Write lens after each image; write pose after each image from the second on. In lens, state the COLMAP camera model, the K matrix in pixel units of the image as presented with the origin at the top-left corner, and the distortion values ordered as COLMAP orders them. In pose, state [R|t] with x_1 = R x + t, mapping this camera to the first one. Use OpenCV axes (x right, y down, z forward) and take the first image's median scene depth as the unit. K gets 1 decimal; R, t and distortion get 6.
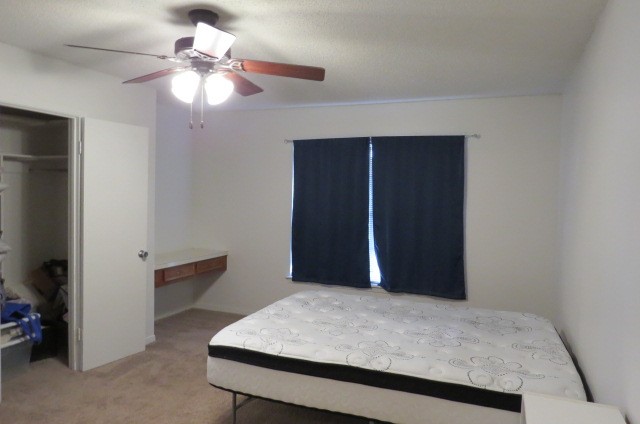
lens RADIAL K [[452.0, 0, 320.0], [0, 452.0, 212.0], [0, 0, 1]] dist [-0.025843, 0.002908]
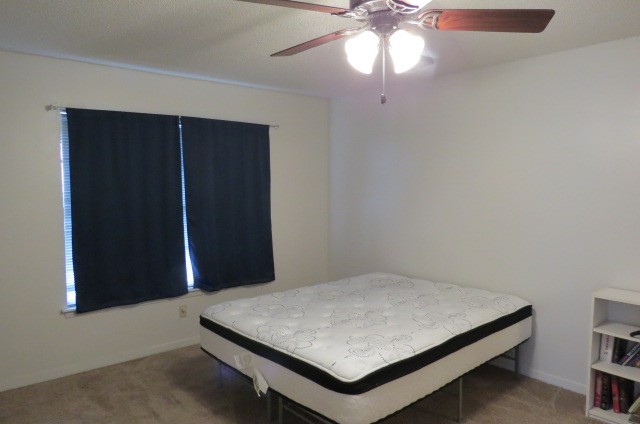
lens RADIAL K [[452.0, 0, 320.0], [0, 452.0, 212.0], [0, 0, 1]] dist [-0.025843, 0.002908]
pose [[0.437643, -0.086078, 0.895019, -0.542035], [0.047482, 0.996231, 0.072595, -0.036808], [-0.897894, 0.010727, 0.440080, 0.398033]]
